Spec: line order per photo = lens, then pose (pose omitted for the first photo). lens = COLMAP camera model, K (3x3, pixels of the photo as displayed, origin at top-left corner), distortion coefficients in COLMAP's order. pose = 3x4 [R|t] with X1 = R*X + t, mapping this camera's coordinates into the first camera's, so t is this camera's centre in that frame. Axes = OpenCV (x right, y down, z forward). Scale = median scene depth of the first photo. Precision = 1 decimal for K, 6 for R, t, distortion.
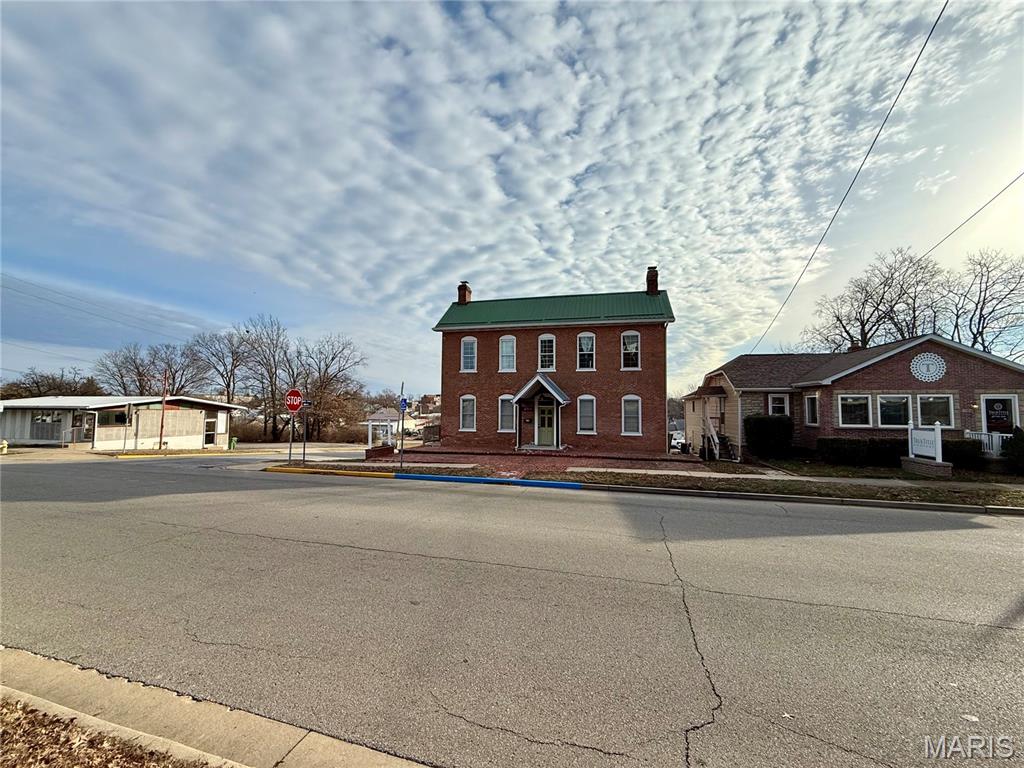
lens RADIAL K [[408.8, 0, 504.7], [0, 408.8, 383.9], [0, 0, 1]] dist [-0.000383, 0.000453]
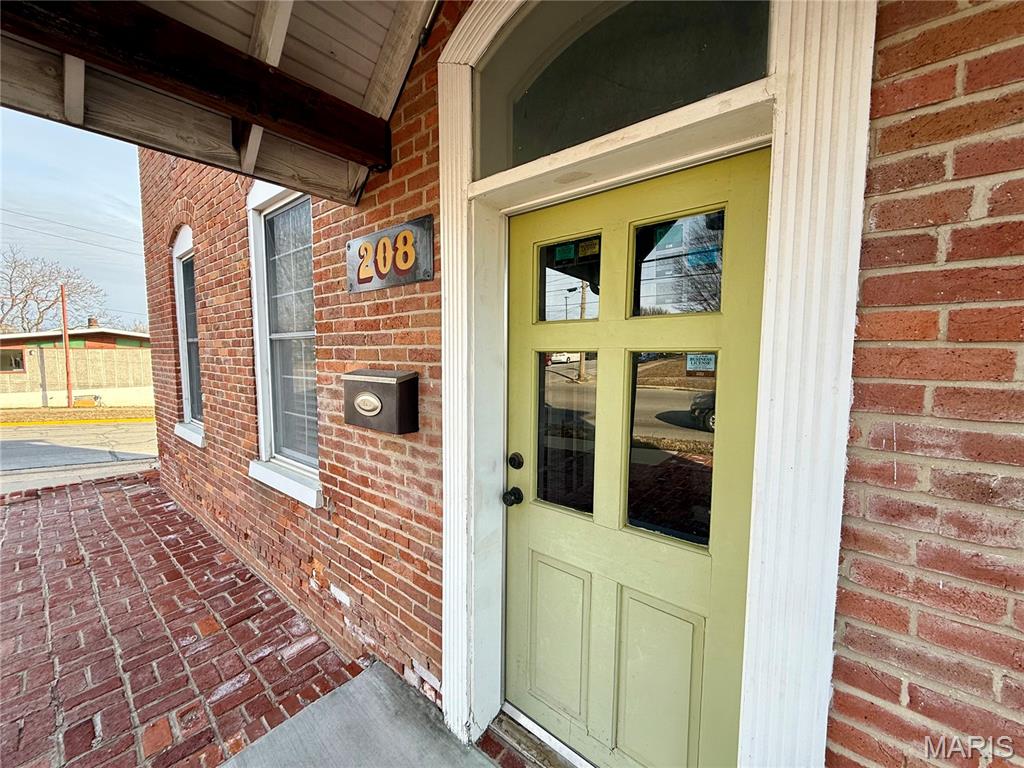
lens RADIAL K [[408.8, 0, 505.6], [0, 408.8, 383.2], [0, 0, 1]] dist [-0.000383, 0.000453]
pose [[0.900081, 0.025780, -0.434959, 0.089671], [0.033440, 0.991217, 0.127948, 0.060133], [0.434437, -0.129709, 0.891314, 0.739003]]
